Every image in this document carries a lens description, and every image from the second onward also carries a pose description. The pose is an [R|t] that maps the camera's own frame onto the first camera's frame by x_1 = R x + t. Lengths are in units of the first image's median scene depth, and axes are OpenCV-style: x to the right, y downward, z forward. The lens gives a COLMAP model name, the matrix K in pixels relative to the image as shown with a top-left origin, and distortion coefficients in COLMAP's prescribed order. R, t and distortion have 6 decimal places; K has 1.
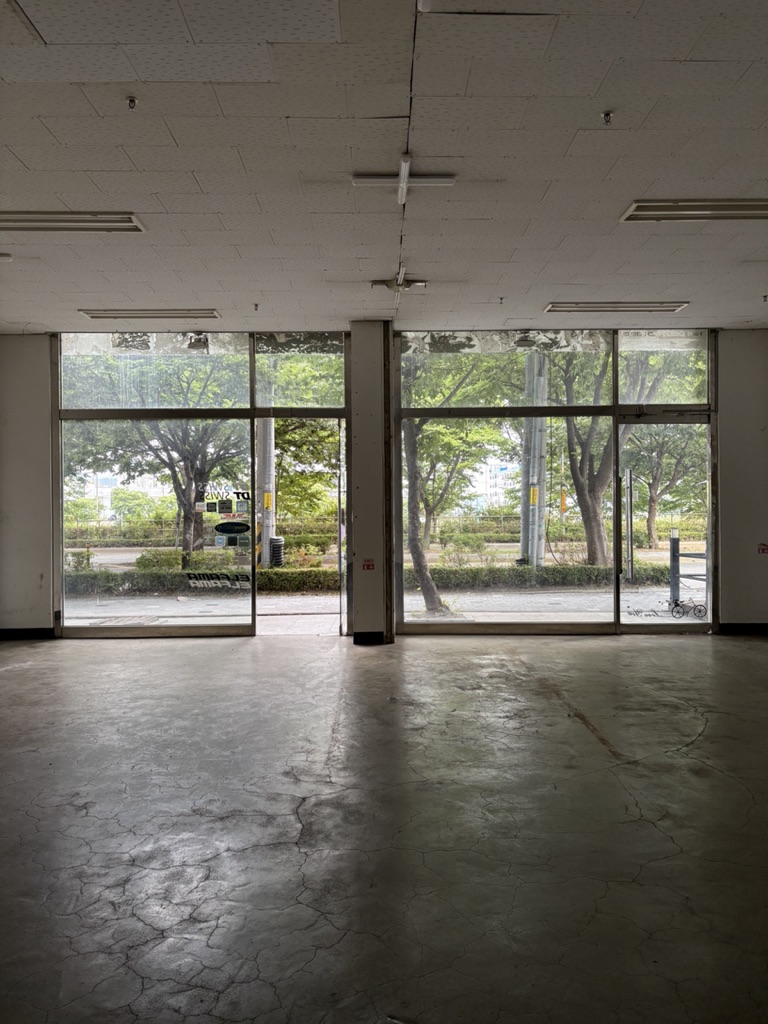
lens RADIAL K [[774.6, 0, 385.9], [0, 774.6, 508.7], [0, 0, 1]] dist [0.040045, -0.014320]
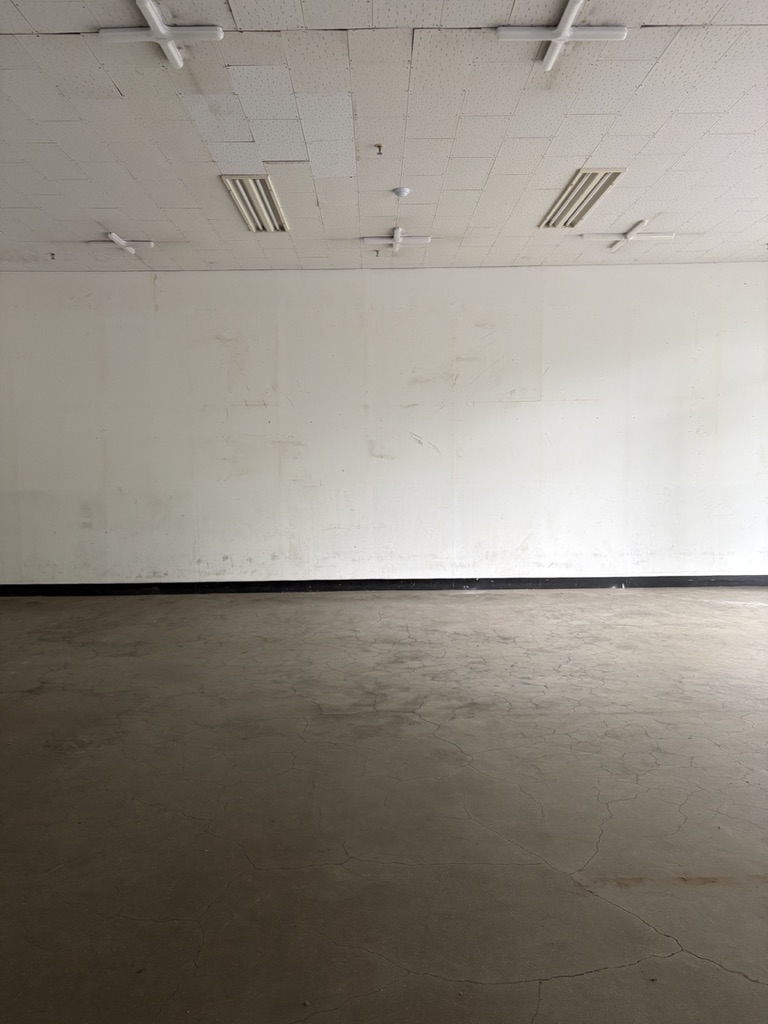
lens RADIAL K [[774.6, 0, 383.0], [0, 774.6, 512.0], [0, 0, 1]] dist [0.040045, -0.014320]
pose [[-0.003064, 0.076954, -0.997030, 0.442286], [0.012747, 0.996957, 0.076910, -0.002357], [0.999914, -0.012474, -0.004035, 0.428214]]
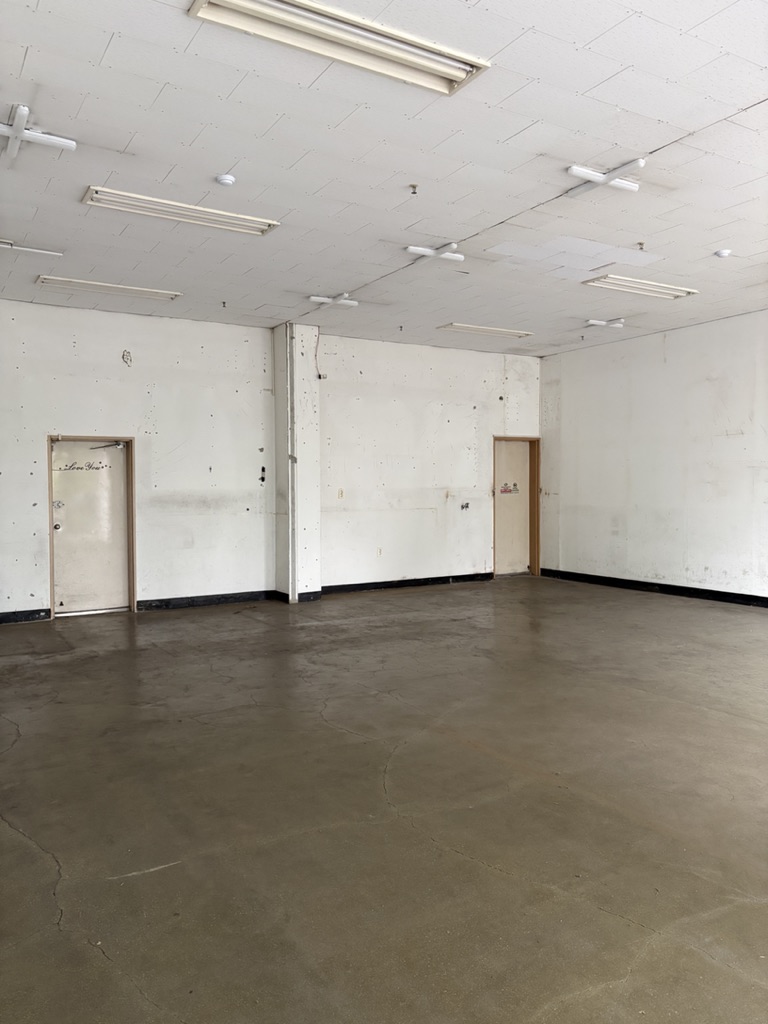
lens RADIAL K [[774.6, 0, 379.2], [0, 774.6, 513.1], [0, 0, 1]] dist [0.040045, -0.014320]
pose [[-0.862890, 0.031051, -0.504436, 0.446162], [0.013407, 0.999166, 0.038572, -0.002176], [0.505213, 0.026520, -0.862587, 0.936397]]
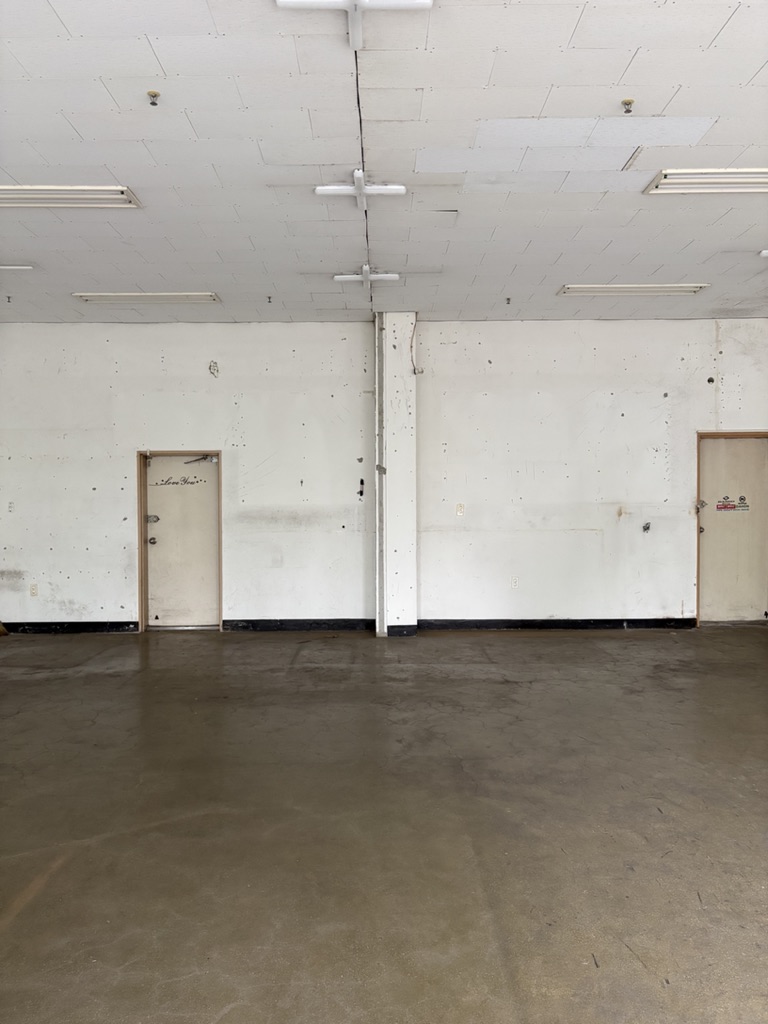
lens RADIAL K [[774.6, 0, 377.6], [0, 774.6, 514.3], [0, 0, 1]] dist [0.040045, -0.014320]
pose [[-0.999845, 0.013688, 0.011088, 0.001476], [0.013872, 0.999764, 0.016709, 0.000866], [-0.010856, 0.016860, -0.999799, 0.873742]]
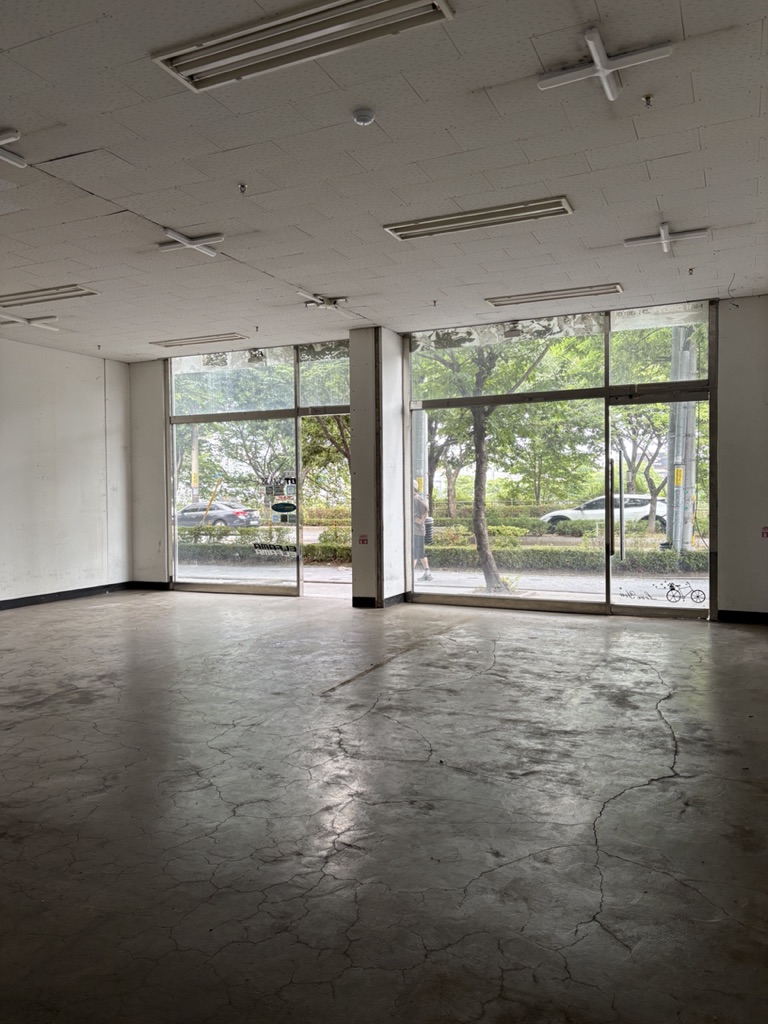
lens RADIAL K [[774.6, 0, 378.0], [0, 774.6, 514.4], [0, 0, 1]] dist [0.040045, -0.014320]
pose [[0.902807, 0.008553, -0.429961, 0.460013], [0.004275, 0.999574, 0.028861, 0.000862], [0.430024, -0.027894, 0.902386, -0.035255]]
